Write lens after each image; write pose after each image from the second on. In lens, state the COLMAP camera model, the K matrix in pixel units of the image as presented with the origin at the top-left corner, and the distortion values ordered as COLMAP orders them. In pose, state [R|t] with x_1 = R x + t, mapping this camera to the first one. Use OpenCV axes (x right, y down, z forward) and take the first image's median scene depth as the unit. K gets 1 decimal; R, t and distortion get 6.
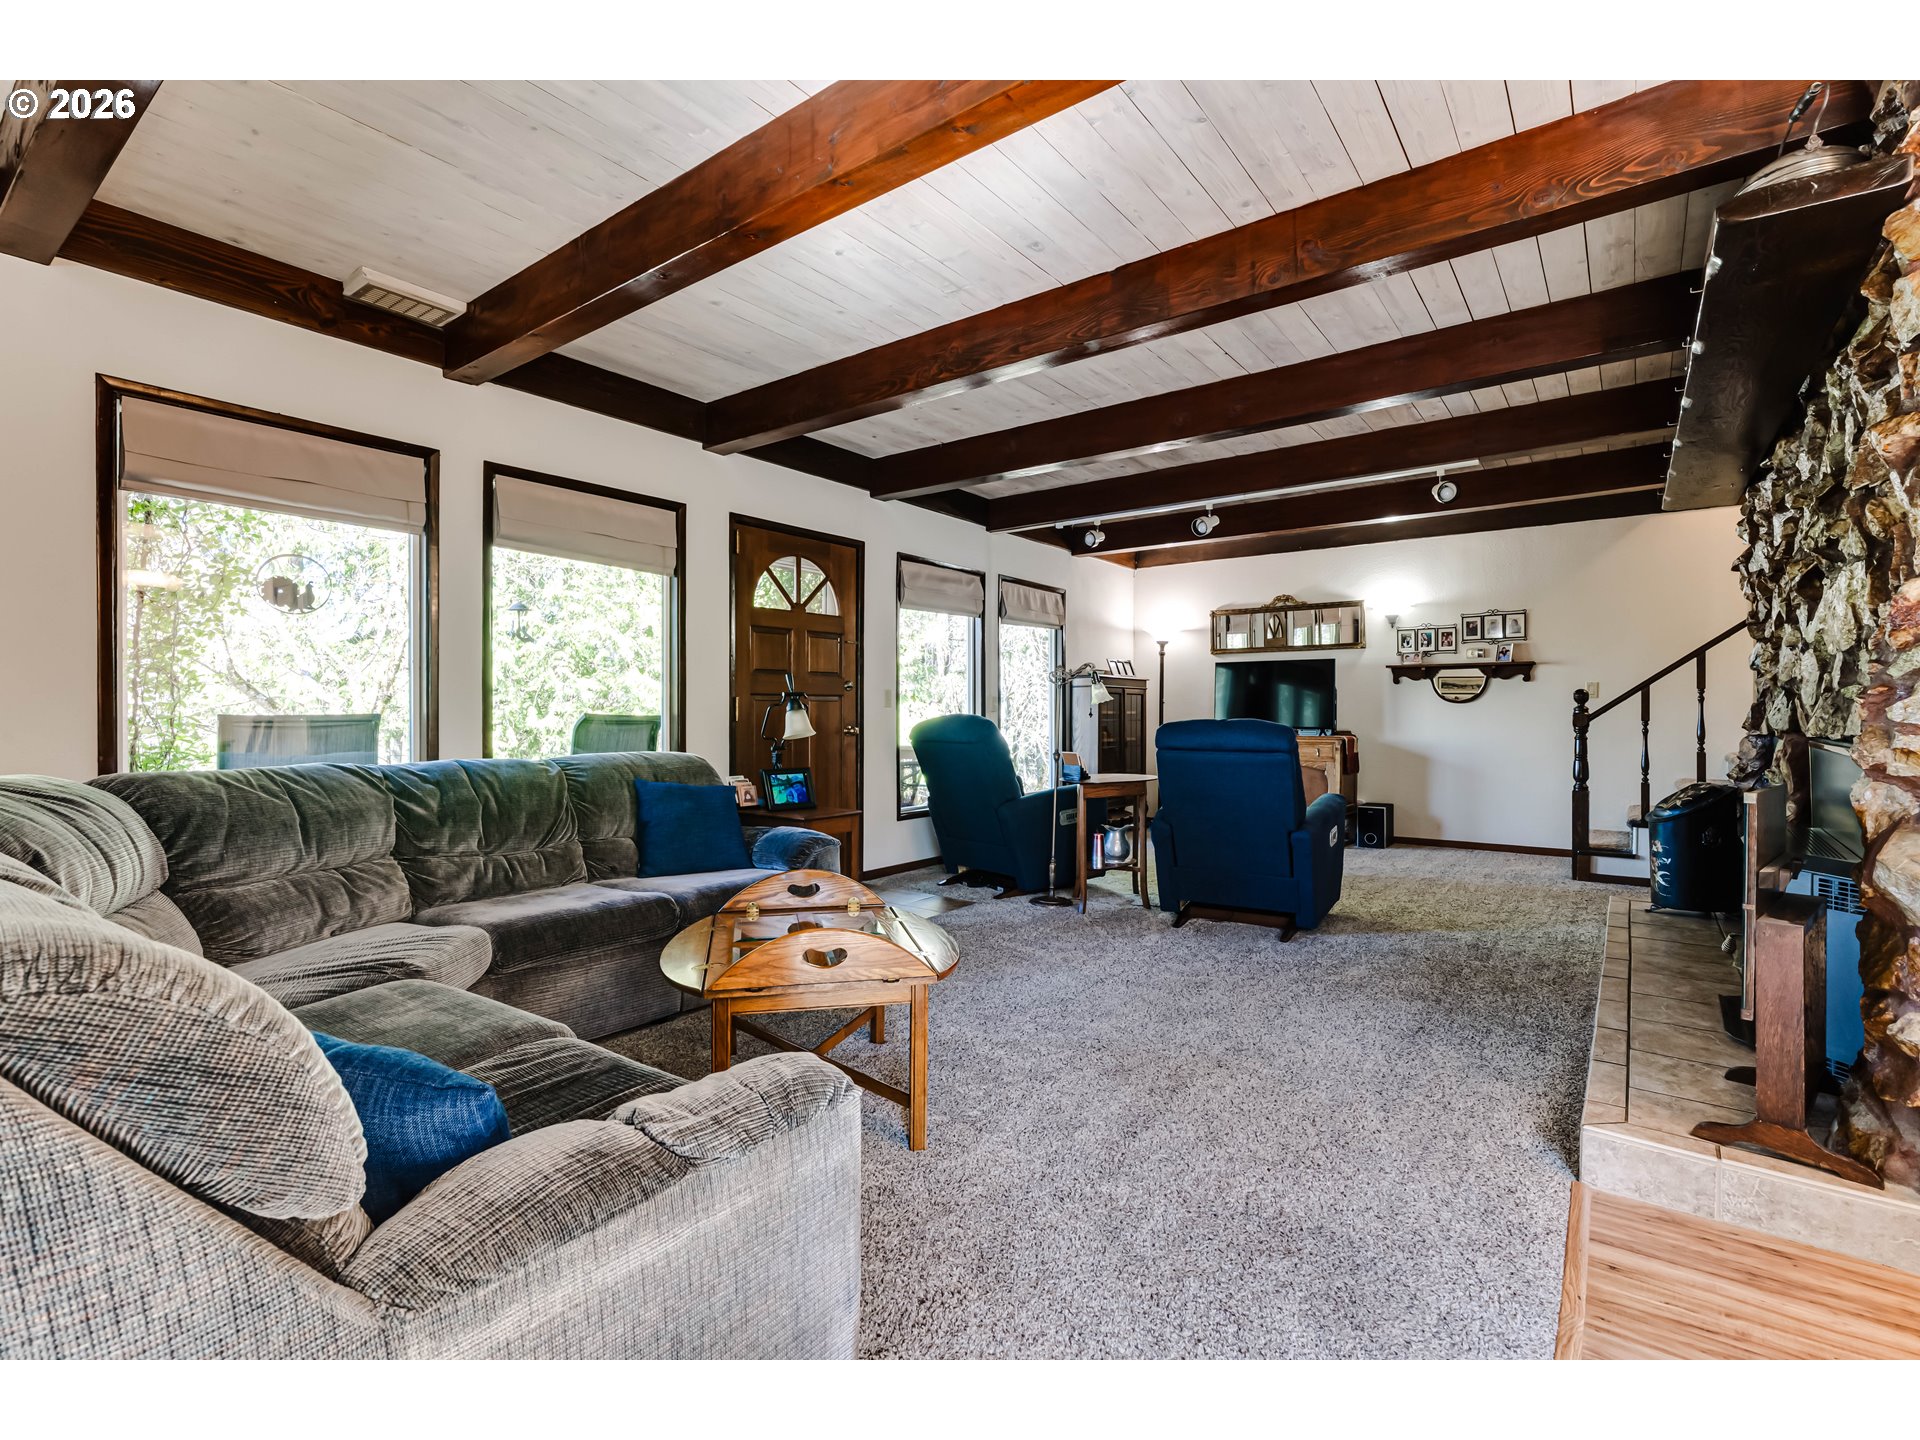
lens RADIAL K [[887.2, 0, 963.3], [0, 887.2, 714.4], [0, 0, 1]] dist [-0.000040, 0.000158]
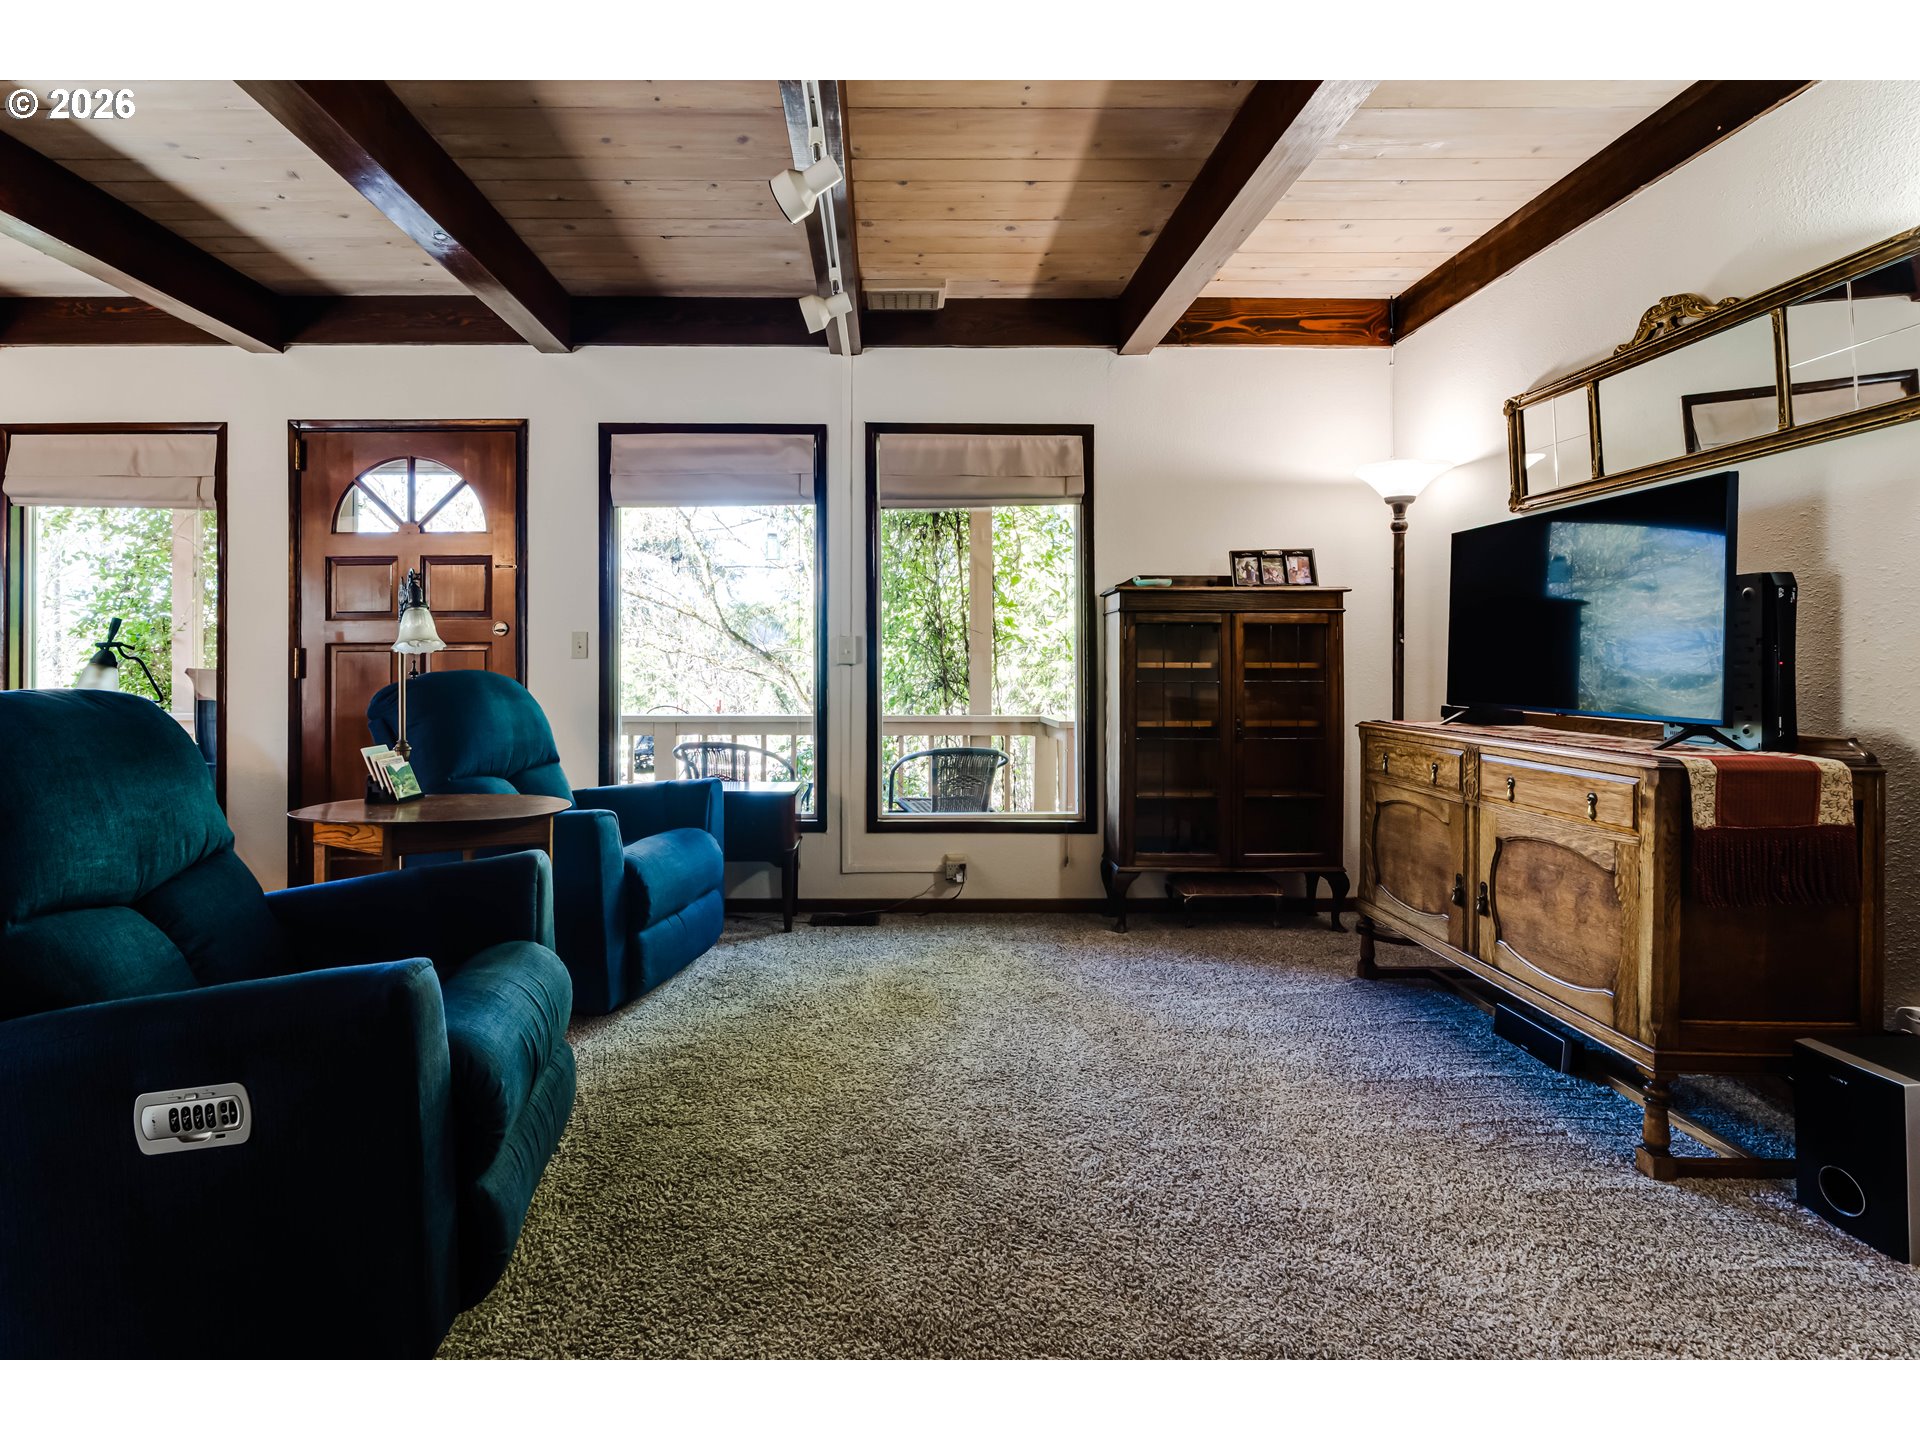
lens RADIAL K [[873.8, 0, 956.8], [0, 873.8, 662.7], [0, 0, 1]] dist [-0.000720, -0.000122]
pose [[0.617950, -0.002147, -0.786214, 0.514647], [0.002964, 0.999996, -0.000401, -0.003043], [0.786212, -0.002083, 0.617954, 0.682297]]
